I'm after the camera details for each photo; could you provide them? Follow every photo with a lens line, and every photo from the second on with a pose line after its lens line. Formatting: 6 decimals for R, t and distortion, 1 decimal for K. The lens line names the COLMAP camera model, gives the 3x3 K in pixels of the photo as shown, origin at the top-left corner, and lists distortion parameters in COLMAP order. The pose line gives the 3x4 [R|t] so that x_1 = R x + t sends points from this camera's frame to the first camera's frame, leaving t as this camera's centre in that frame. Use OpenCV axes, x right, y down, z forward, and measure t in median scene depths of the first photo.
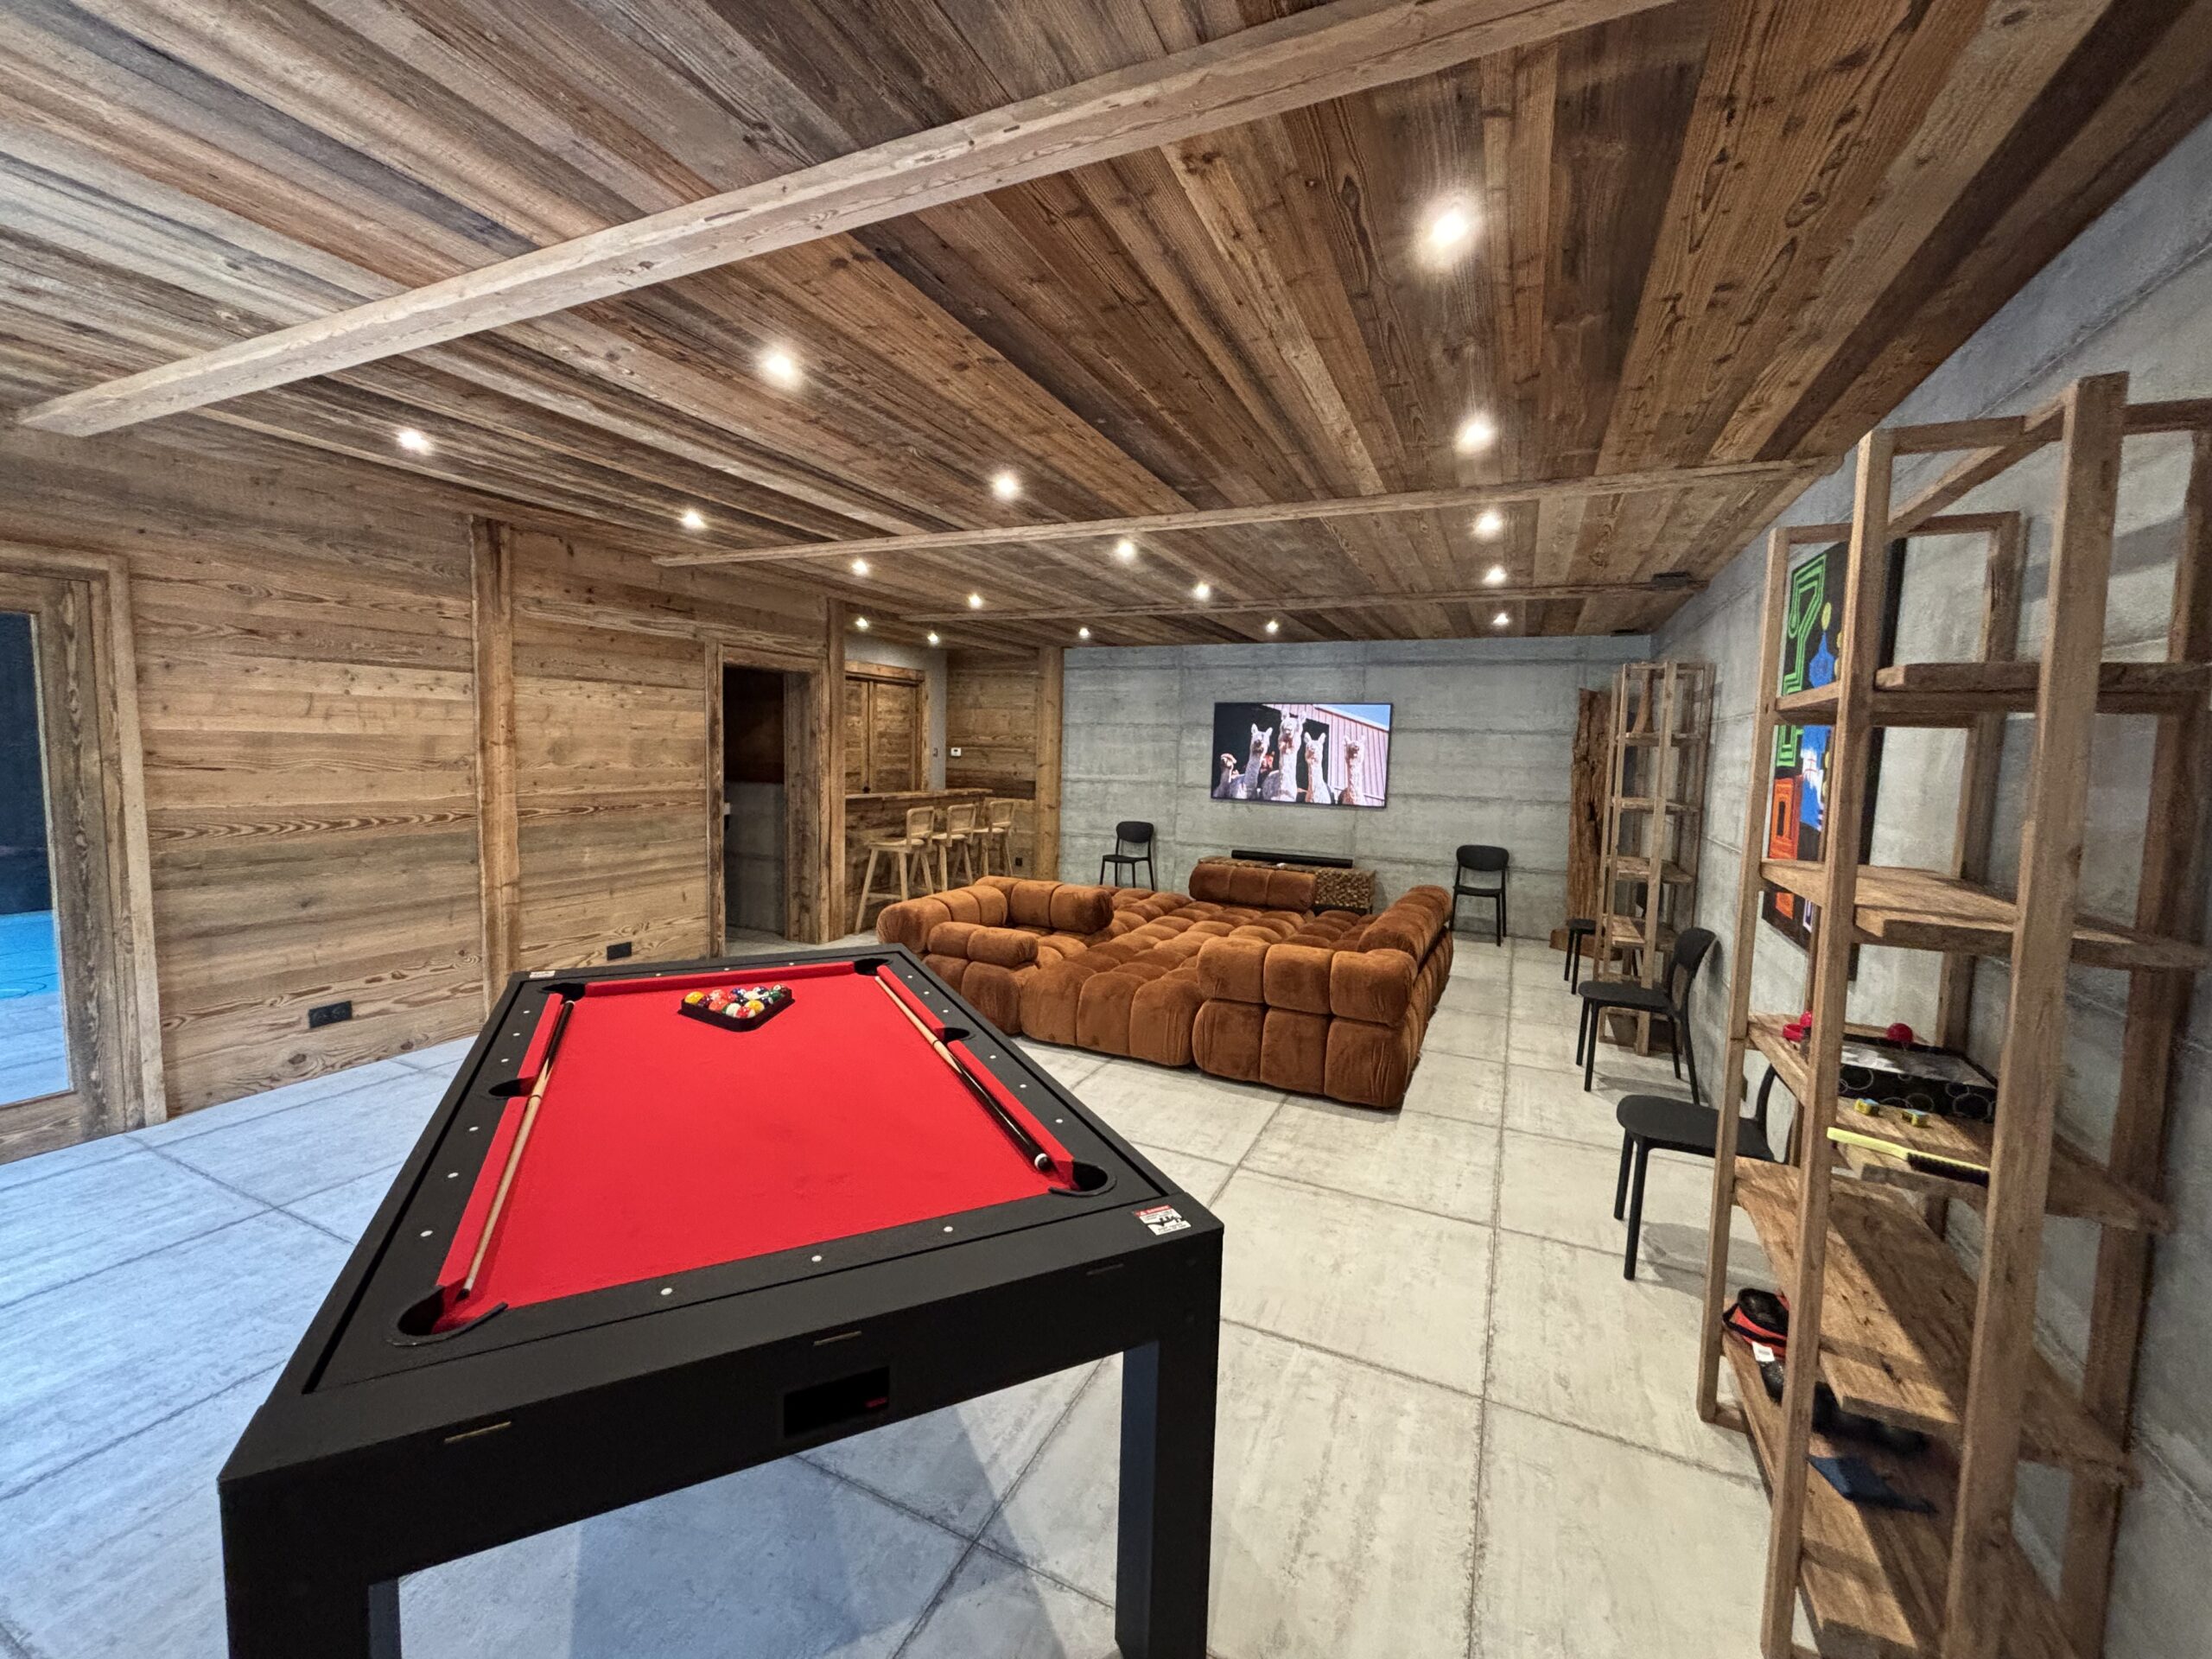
lens RADIAL K [[889.9, 0, 1103.8], [0, 889.9, 822.9], [0, 0, 1]] dist [0.001781, -0.000343]
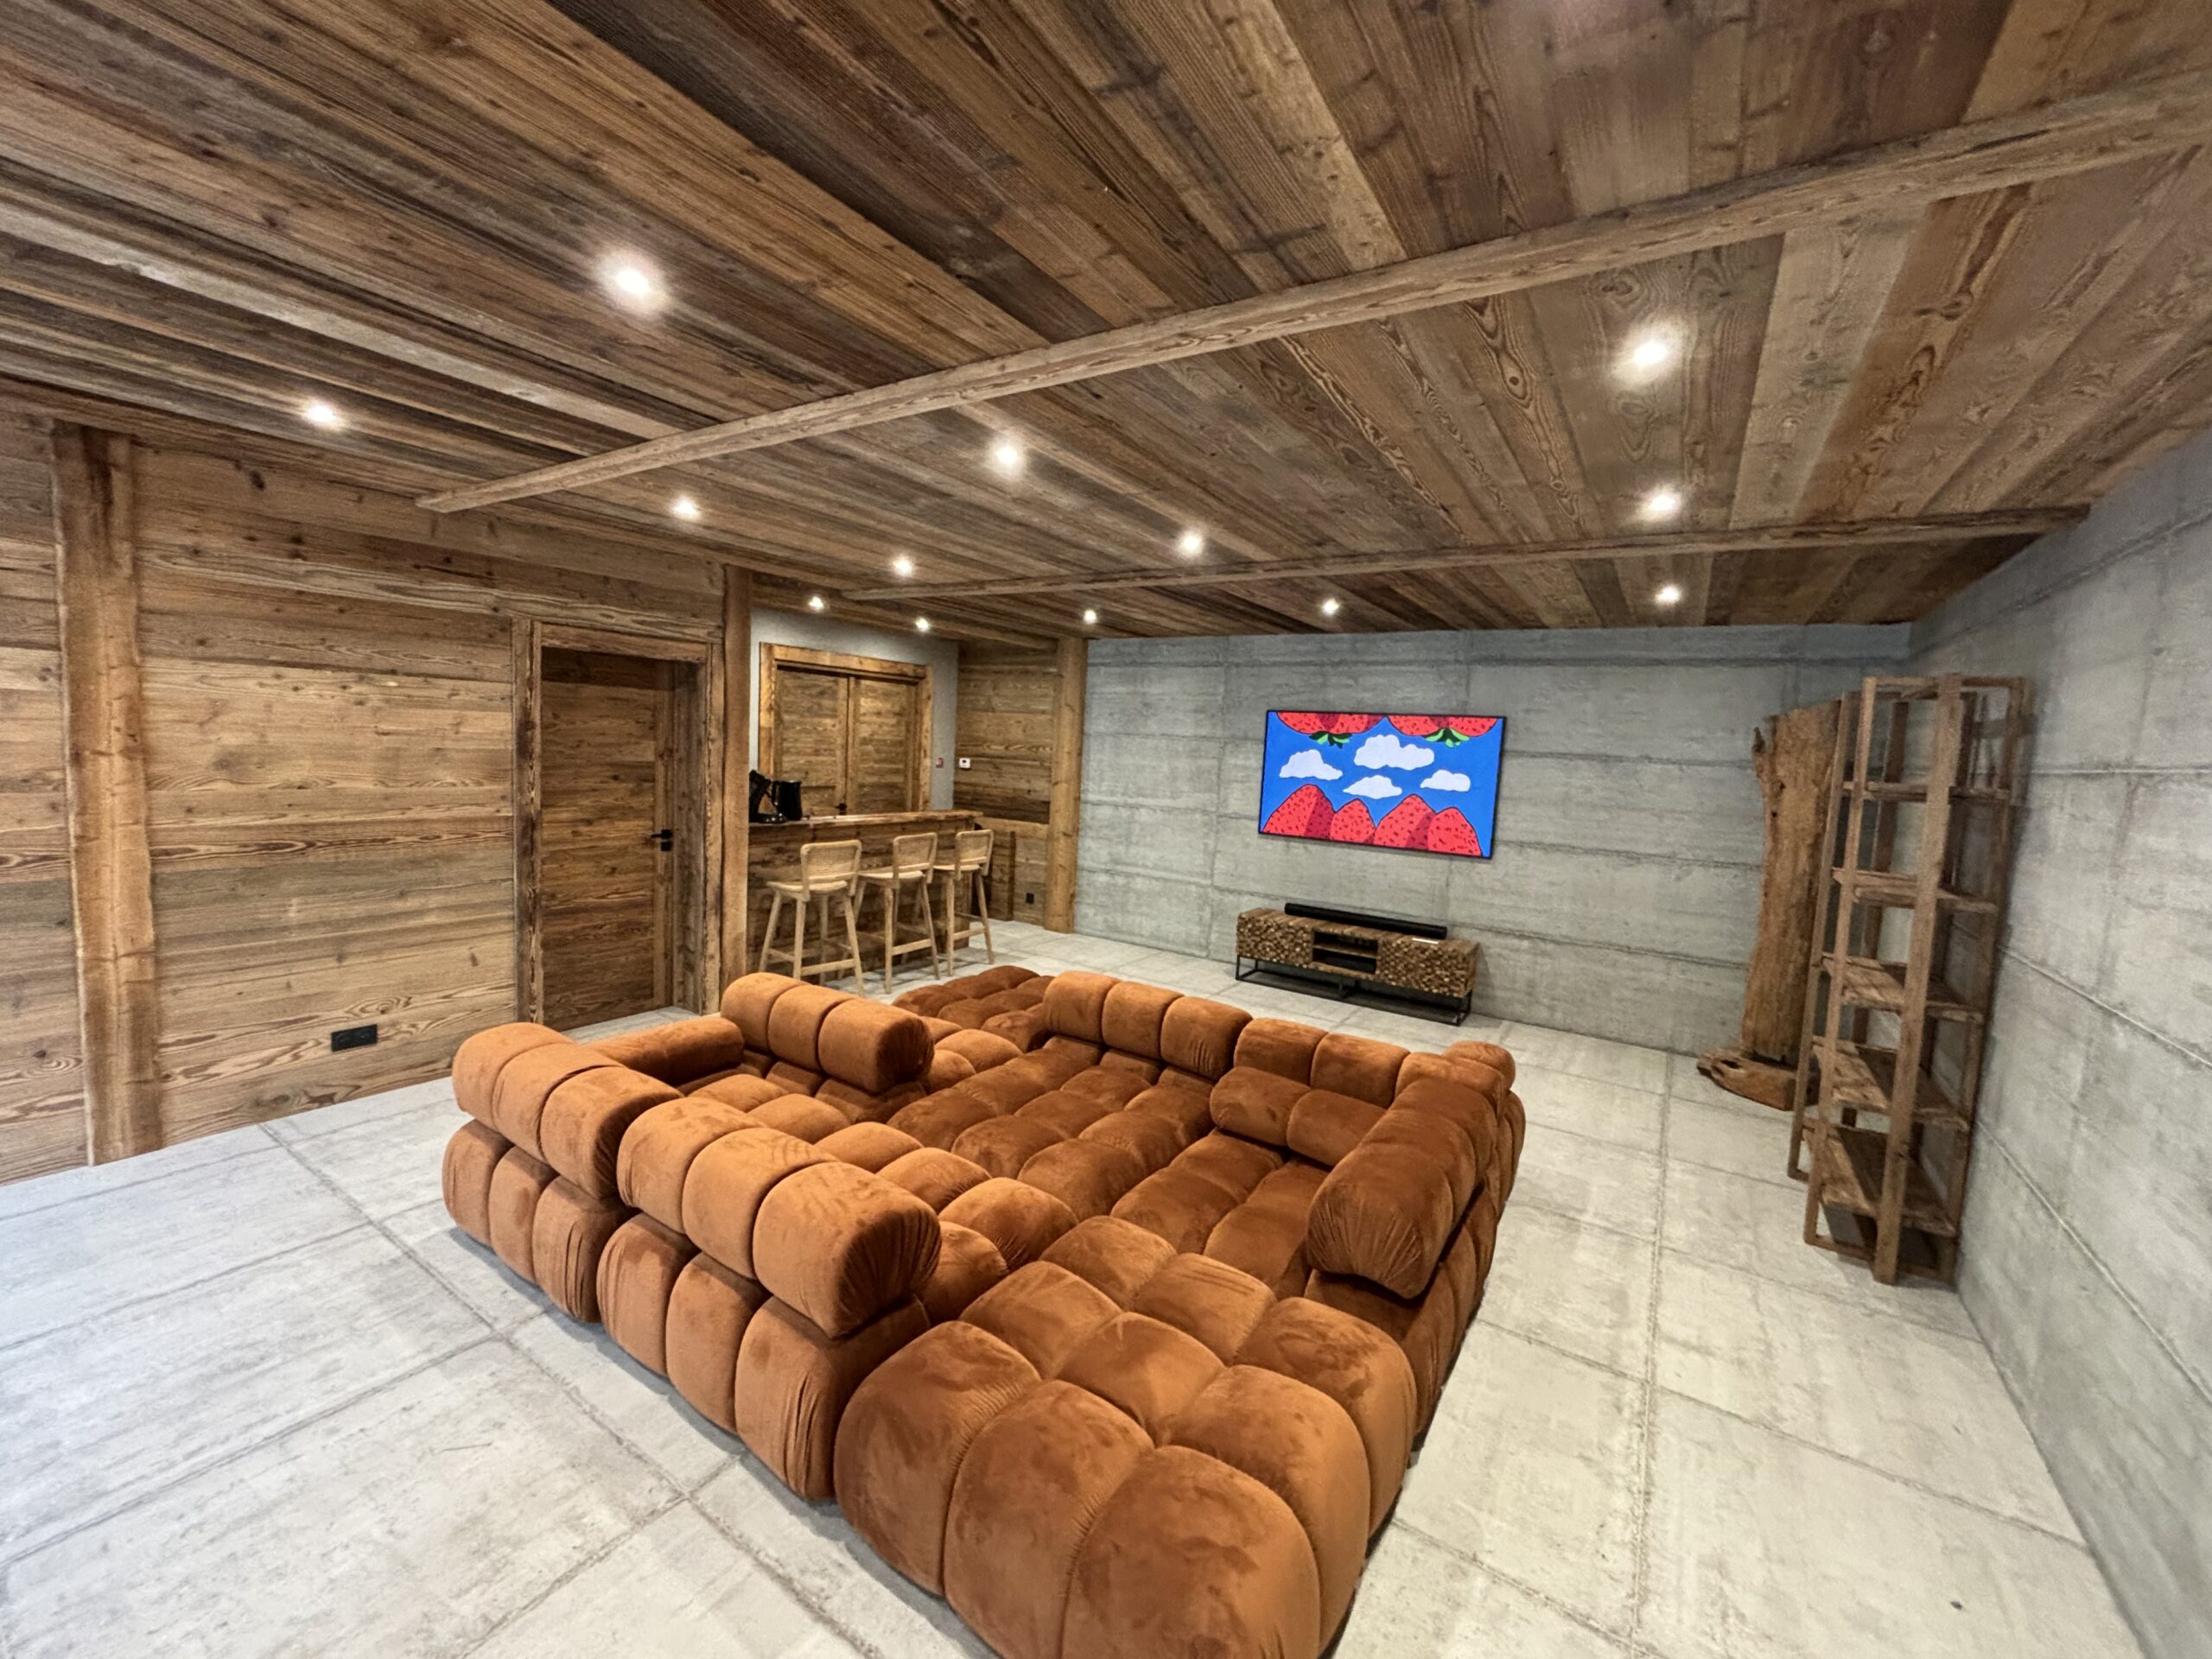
lens RADIAL K [[893.8, 0, 1108.3], [0, 893.8, 822.0], [0, 0, 1]] dist [-0.007823, 0.002020]
pose [[0.990320, 0.035854, -0.134094, 0.149938], [-0.036372, 0.999337, -0.001414, -0.051059], [0.133954, 0.006277, 0.990968, 0.338117]]
